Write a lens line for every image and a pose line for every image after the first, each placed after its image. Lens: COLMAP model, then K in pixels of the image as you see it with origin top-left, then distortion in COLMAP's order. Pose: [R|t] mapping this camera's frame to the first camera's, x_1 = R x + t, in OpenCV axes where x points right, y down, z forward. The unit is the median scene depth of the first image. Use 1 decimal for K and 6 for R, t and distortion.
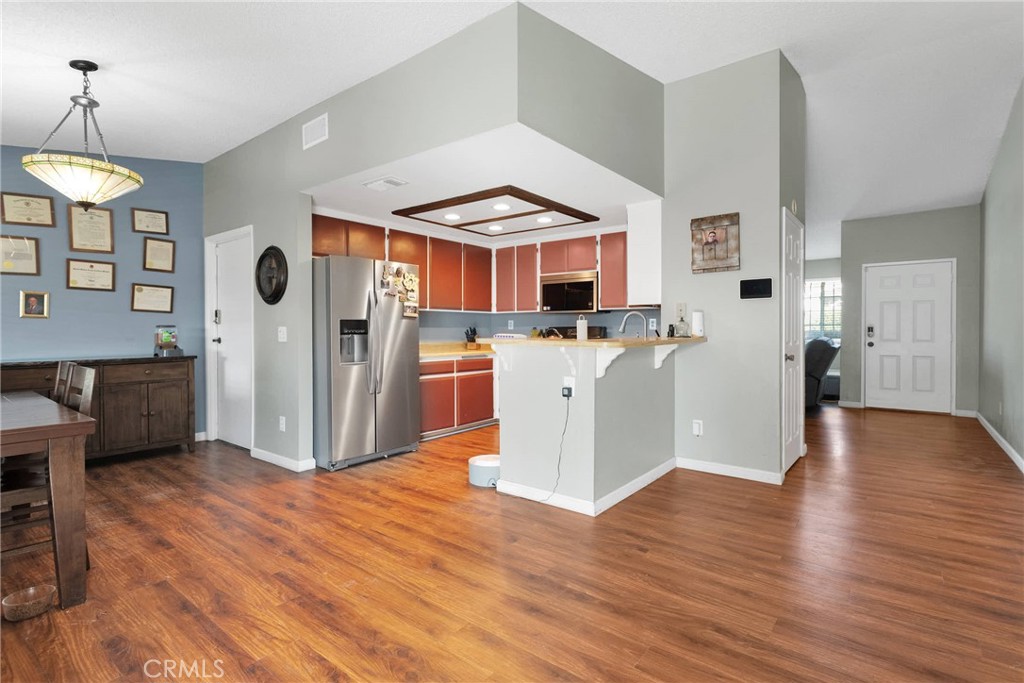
lens RADIAL K [[474.7, 0, 512.0], [0, 474.7, 341.5], [0, 0, 1]] dist [-0.001317, 0.000488]
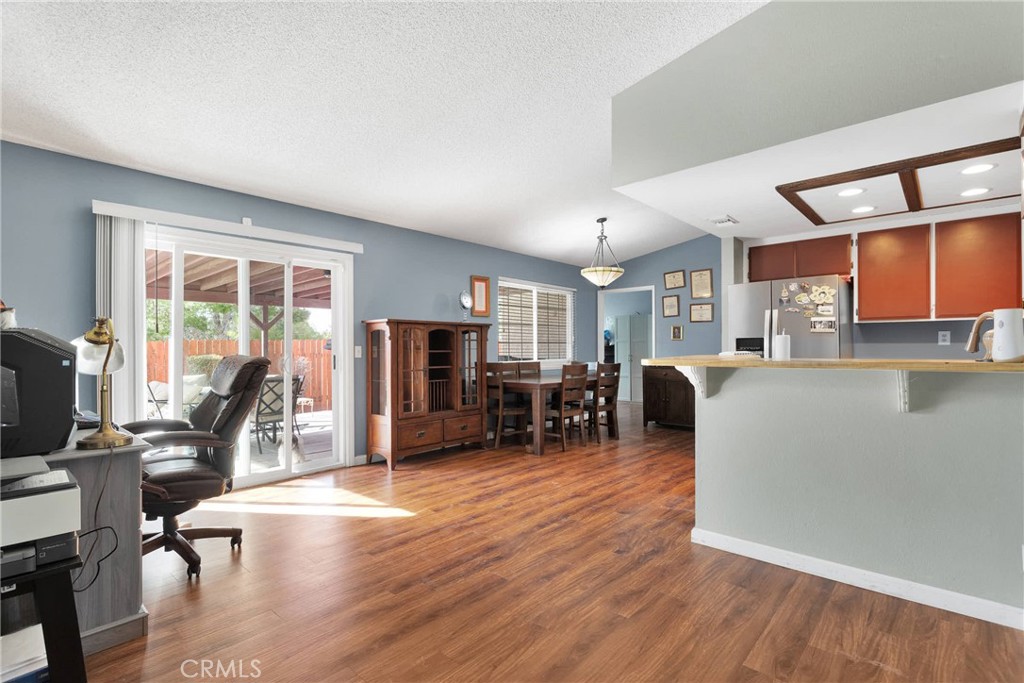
lens RADIAL K [[482.4, 0, 507.2], [0, 482.4, 345.2], [0, 0, 1]] dist [0.000148, 0.000479]
pose [[-0.056419, -0.005234, -0.998393, 1.253029], [-0.020682, 0.999778, -0.004072, -0.017522], [0.998193, 0.020419, -0.056515, 0.723880]]
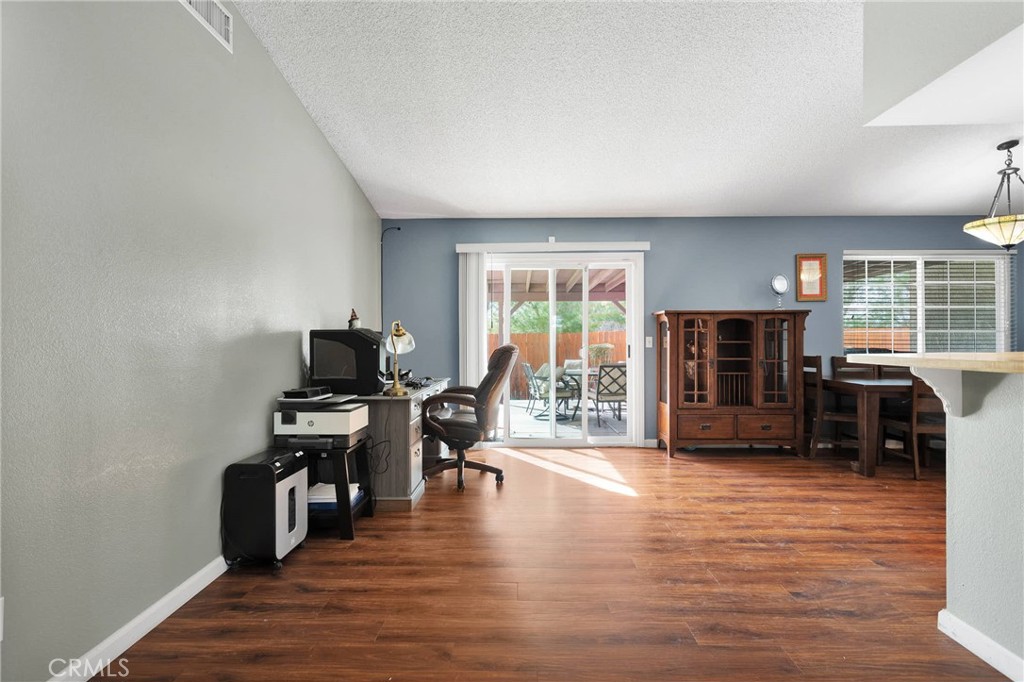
lens RADIAL K [[474.7, 0, 512.0], [0, 474.7, 341.0], [0, 0, 1]] dist [-0.001317, 0.000488]
pose [[-0.784808, 0.004164, -0.619725, 1.096235], [-0.012477, 0.999669, 0.022518, -0.029156], [0.619613, 0.025405, -0.784496, 1.216128]]
